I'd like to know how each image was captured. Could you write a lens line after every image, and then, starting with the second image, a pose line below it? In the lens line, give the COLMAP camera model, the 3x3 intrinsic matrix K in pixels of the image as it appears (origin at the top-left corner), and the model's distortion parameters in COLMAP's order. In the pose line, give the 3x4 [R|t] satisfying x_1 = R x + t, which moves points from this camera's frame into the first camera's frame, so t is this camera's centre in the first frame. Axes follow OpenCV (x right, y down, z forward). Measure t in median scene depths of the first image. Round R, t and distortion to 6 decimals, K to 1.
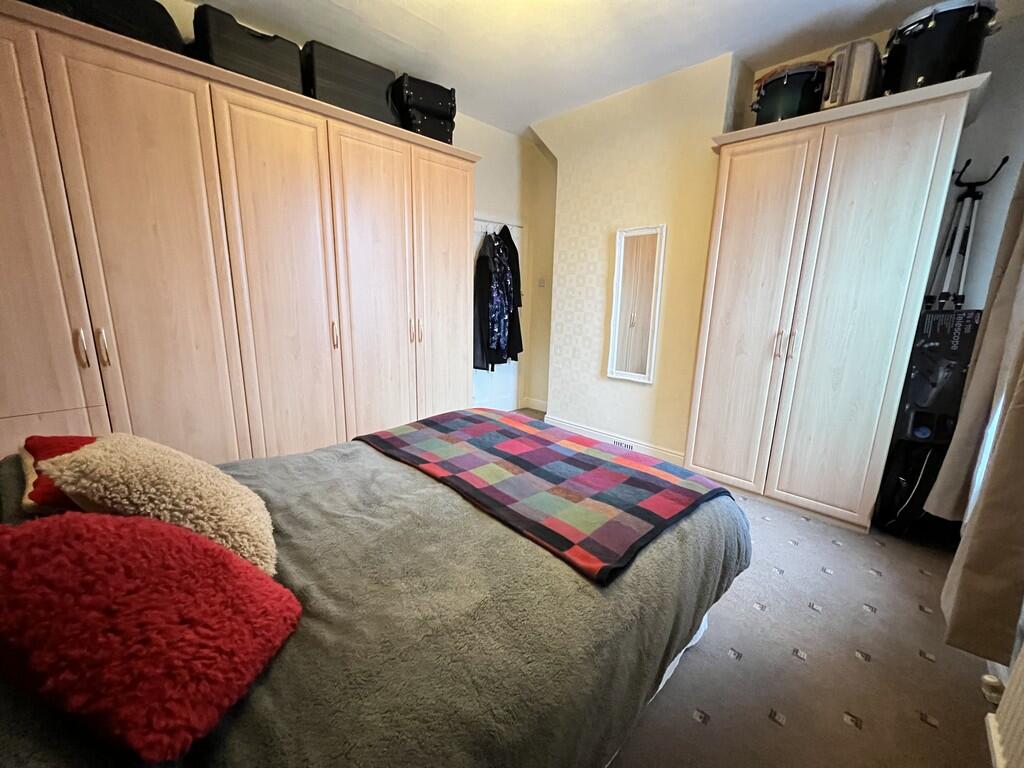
lens RADIAL K [[407.2, 0, 512.0], [0, 407.2, 384.0], [0, 0, 1]] dist [0.002277, 0.000211]
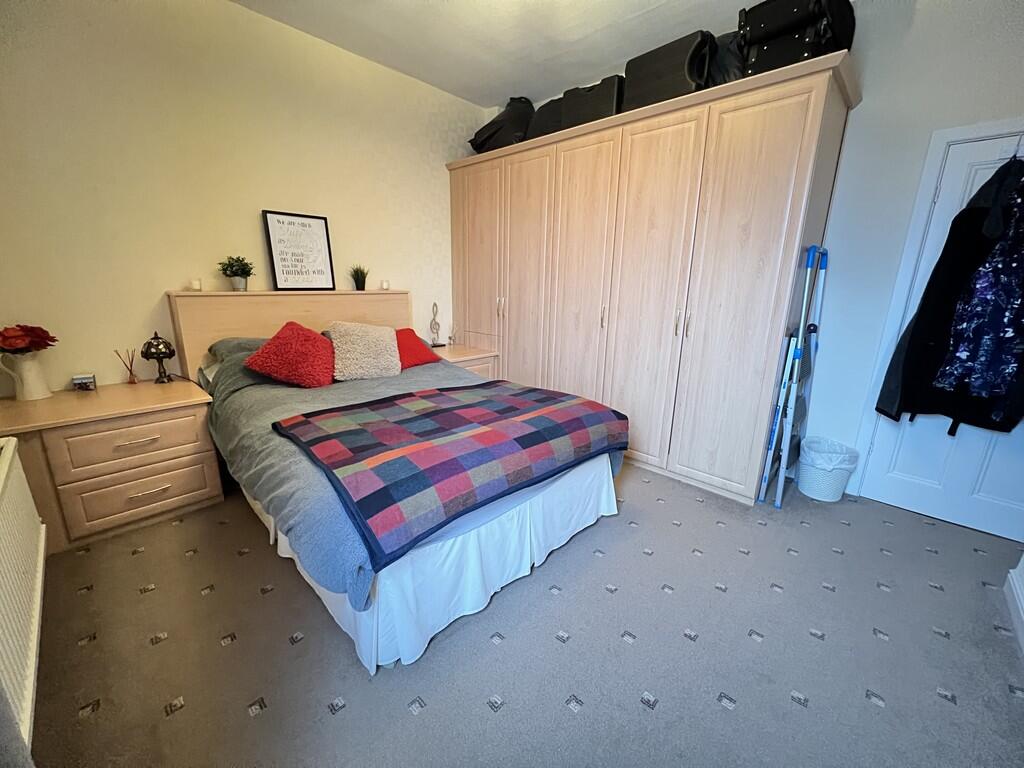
lens RADIAL K [[410.5, 0, 510.5], [0, 410.5, 380.9], [0, 0, 1]] dist [0.007901, 0.000123]
pose [[0.018684, 0.222778, -0.974690, 0.958802], [-0.235285, 0.948463, 0.212273, -0.165901], [0.971747, 0.225364, 0.070138, 0.894425]]
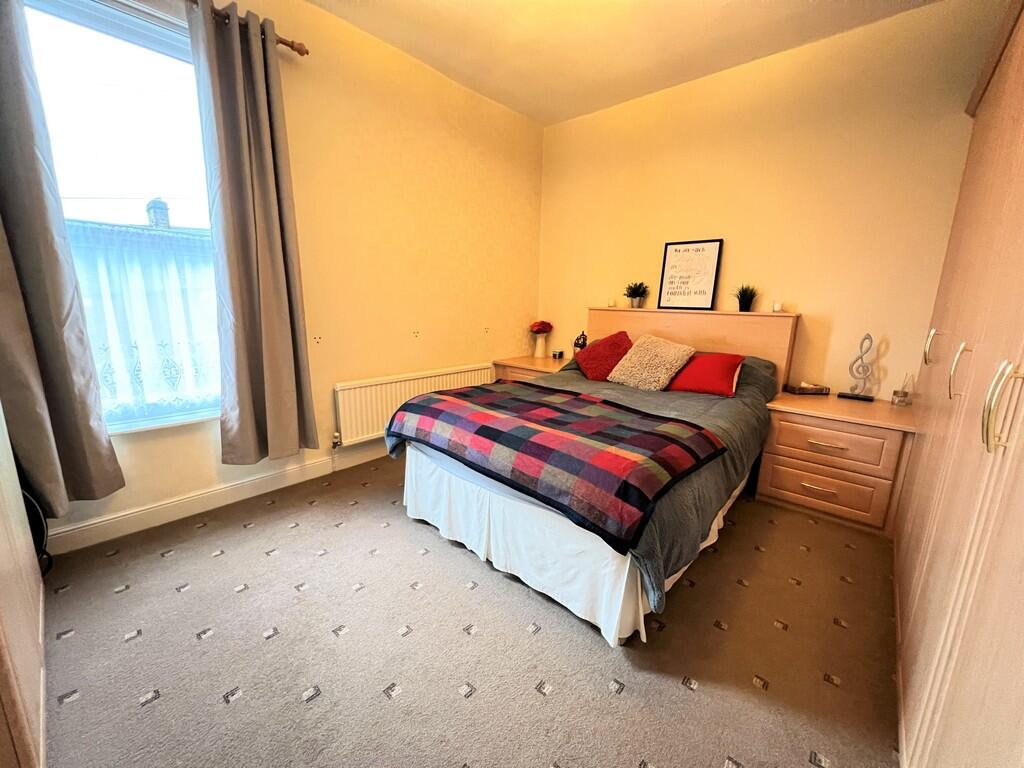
lens RADIAL K [[410.5, 0, 510.5], [0, 410.5, 380.9], [0, 0, 1]] dist [0.007901, 0.000123]
pose [[-0.998029, -0.029519, -0.055379, 0.159897], [-0.049331, 0.914493, 0.401584, -0.354671], [0.038790, 0.403524, -0.914146, 1.816374]]
